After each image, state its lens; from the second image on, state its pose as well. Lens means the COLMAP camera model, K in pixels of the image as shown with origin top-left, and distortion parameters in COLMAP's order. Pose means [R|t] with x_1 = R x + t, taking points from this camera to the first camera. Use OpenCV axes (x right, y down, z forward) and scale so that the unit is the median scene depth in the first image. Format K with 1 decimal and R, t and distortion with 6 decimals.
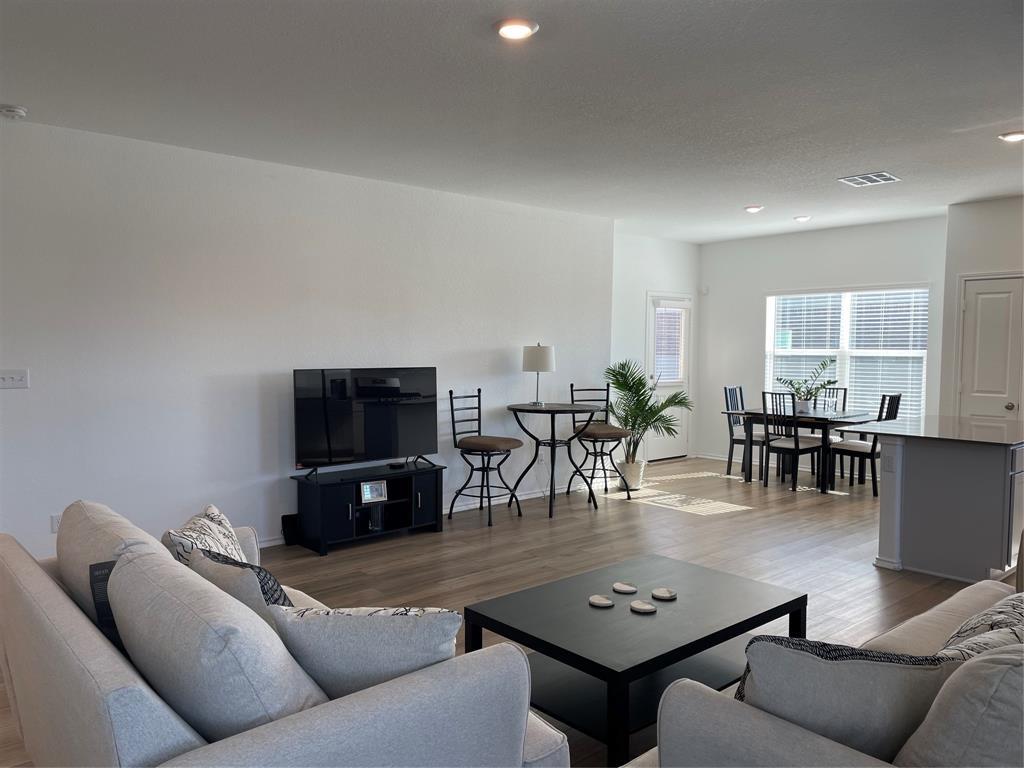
lens RADIAL K [[770.1, 0, 505.7], [0, 770.1, 392.6], [0, 0, 1]] dist [0.091191, -0.114855]
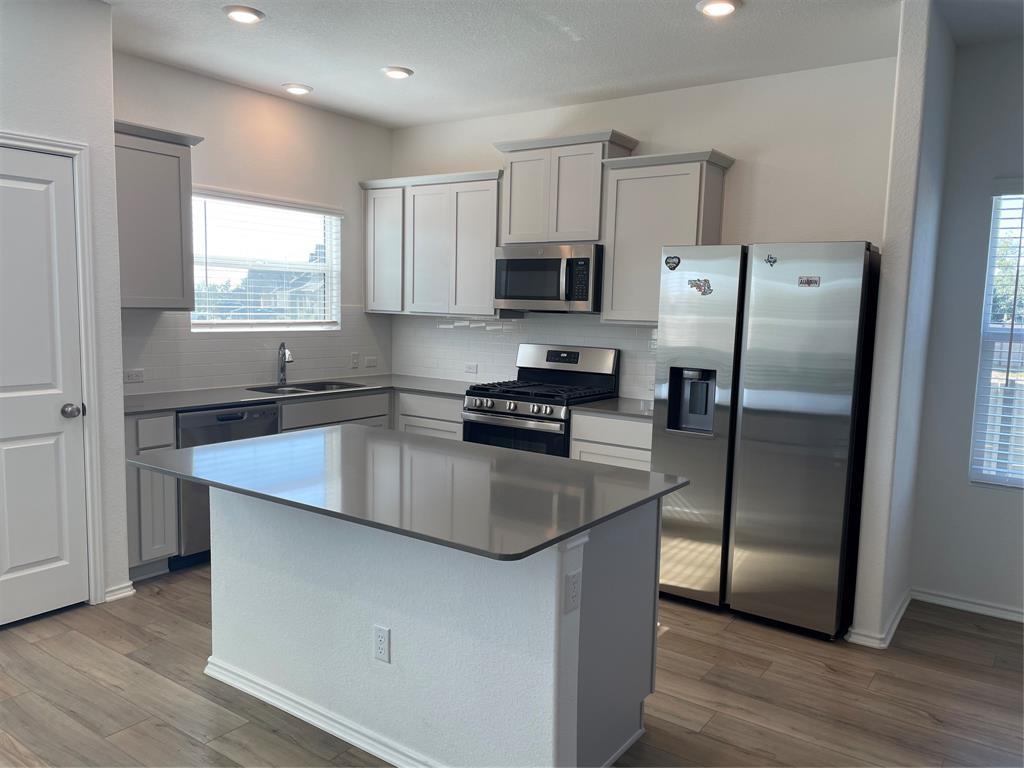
lens RADIAL K [[770.1, 0, 515.3], [0, 770.1, 390.4], [0, 0, 1]] dist [0.091191, -0.114855]
pose [[-0.242102, -0.119944, 0.962808, 0.075887], [0.030079, 0.990925, 0.131010, -0.049868], [-0.969784, 0.060679, -0.236297, 0.774124]]
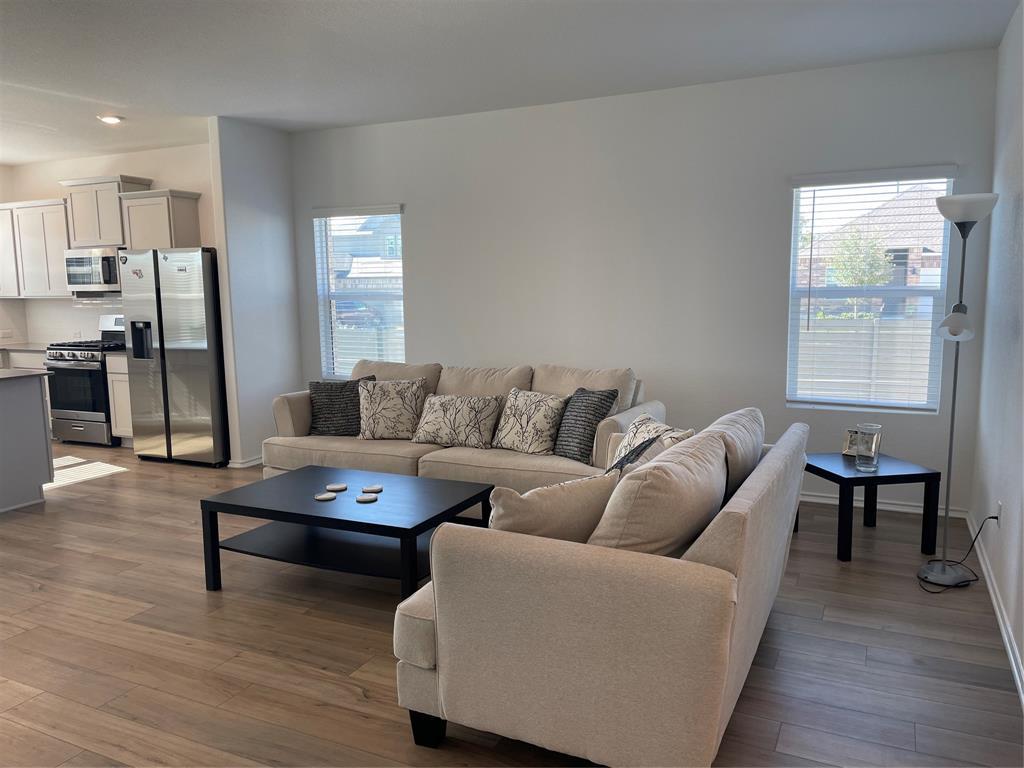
lens RADIAL K [[770.1, 0, 517.6], [0, 770.1, 391.9], [0, 0, 1]] dist [0.091191, -0.114855]
pose [[-0.401322, -0.123333, 0.907596, -0.433439], [0.065998, 0.984423, 0.162956, -0.031978], [-0.913556, 0.125297, -0.386931, 0.506418]]
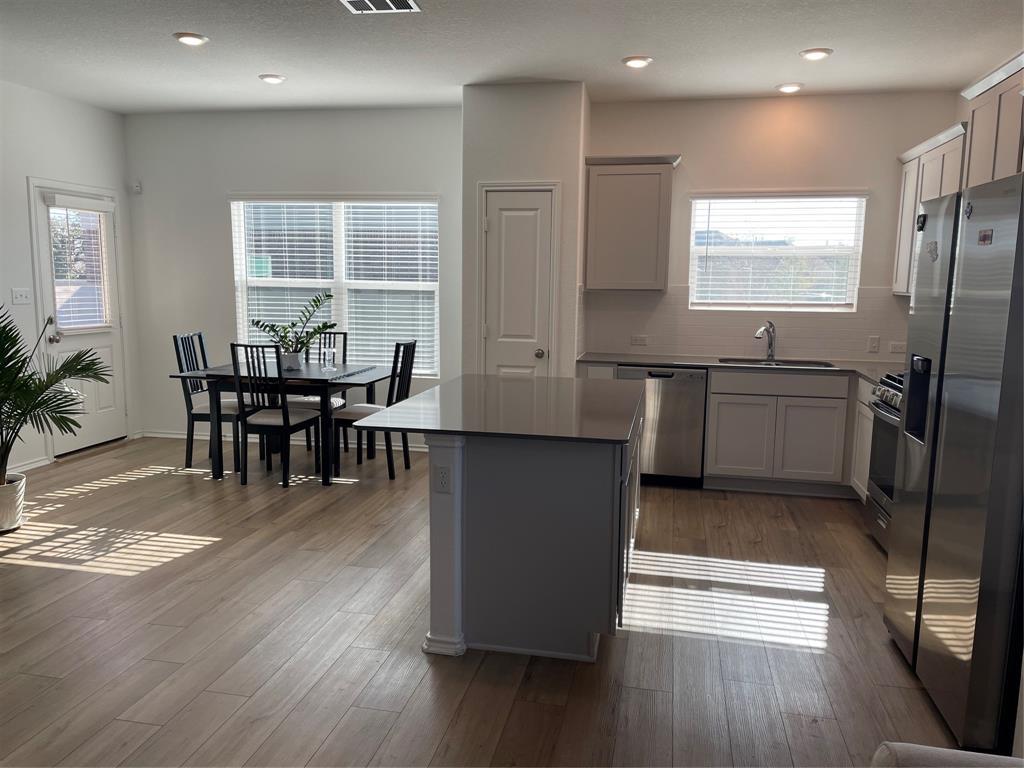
lens RADIAL K [[770.1, 0, 516.0], [0, 770.1, 386.7], [0, 0, 1]] dist [0.091191, -0.114855]
pose [[0.794580, -0.076946, 0.602264, 0.131519], [0.025335, 0.995275, 0.093734, -0.021852], [-0.606631, -0.059221, 0.792775, 0.353376]]
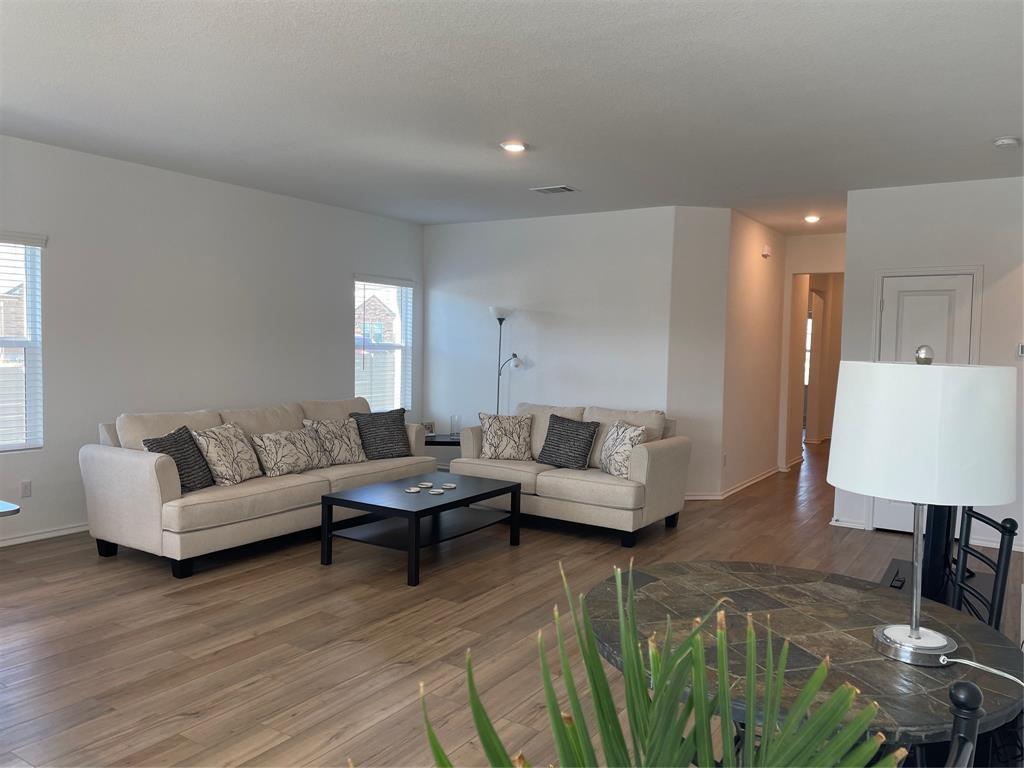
lens RADIAL K [[770.1, 0, 511.5], [0, 770.1, 387.1], [0, 0, 1]] dist [0.091191, -0.114855]
pose [[-0.960961, -0.008097, -0.276565, 0.192020], [-0.041886, 0.992309, 0.116486, -0.068139], [0.273494, 0.123522, -0.953909, 1.101594]]
